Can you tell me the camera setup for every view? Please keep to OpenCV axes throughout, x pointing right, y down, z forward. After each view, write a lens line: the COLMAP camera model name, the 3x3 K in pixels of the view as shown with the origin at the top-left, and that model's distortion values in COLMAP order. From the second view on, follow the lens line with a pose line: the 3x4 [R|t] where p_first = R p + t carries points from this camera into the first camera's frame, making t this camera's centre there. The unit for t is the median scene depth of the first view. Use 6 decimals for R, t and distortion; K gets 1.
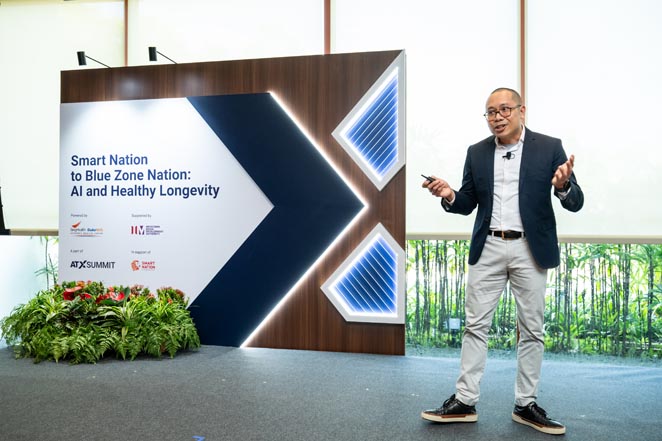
lens RADIAL K [[609.7, 0, 332.0], [0, 609.7, 219.8], [0, 0, 1]] dist [0.003278, 0.000000]
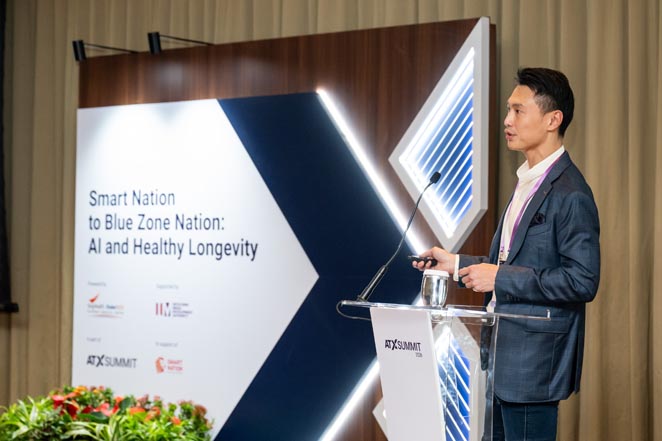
lens RADIAL K [[1929.0, 0, 331.4], [0, 1929.0, 222.5], [0, 0, 1]] dist [0.028161, 0.000000]
pose [[0.852485, -0.001880, -0.522749, 0.877262], [-0.004663, 0.999926, -0.011202, -0.051398], [0.522732, 0.011987, 0.852413, -0.615865]]
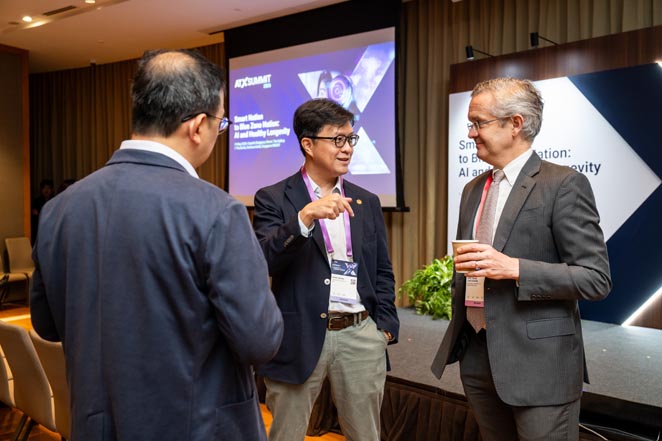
lens RADIAL K [[649.1, 0, 332.6], [0, 649.1, 222.9], [0, 0, 1]] dist [0.007053, 0.000000]
pose [[0.841424, 0.011552, -0.540253, 0.020633], [0.005306, 0.999547, 0.029637, 0.008797], [0.540350, -0.027804, 0.840981, -0.128527]]
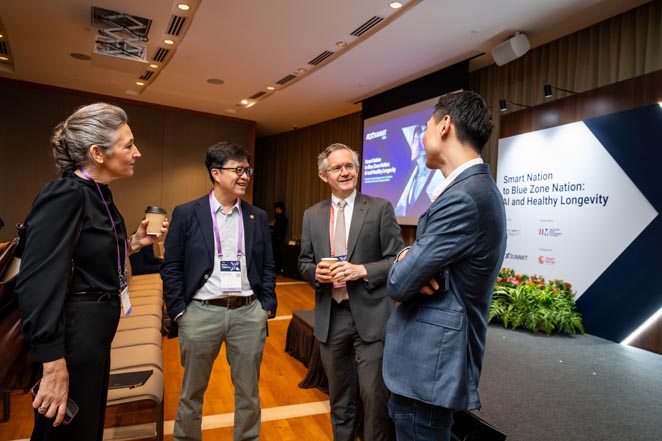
lens RADIAL K [[456.3, 0, 331.8], [0, 456.3, 217.2], [0, 0, 1]] dist [-0.012840, 0.015779]
pose [[0.552494, 0.015542, -0.833372, 0.223134], [-0.038561, 0.999232, -0.006929, 0.009792], [0.832624, 0.035964, 0.552669, 0.114749]]
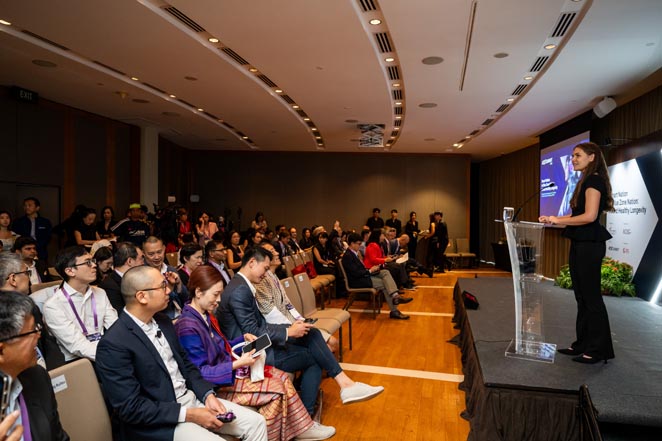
lens RADIAL K [[444.4, 0, 332.8], [0, 444.4, 219.4], [0, 0, 1]] dist [-0.000364, 0.002420]
pose [[-0.002081, 0.001901, -0.999996, 1.043117], [-0.005864, 0.999981, 0.001913, -0.017583], [0.999981, 0.005867, -0.002070, 0.110631]]
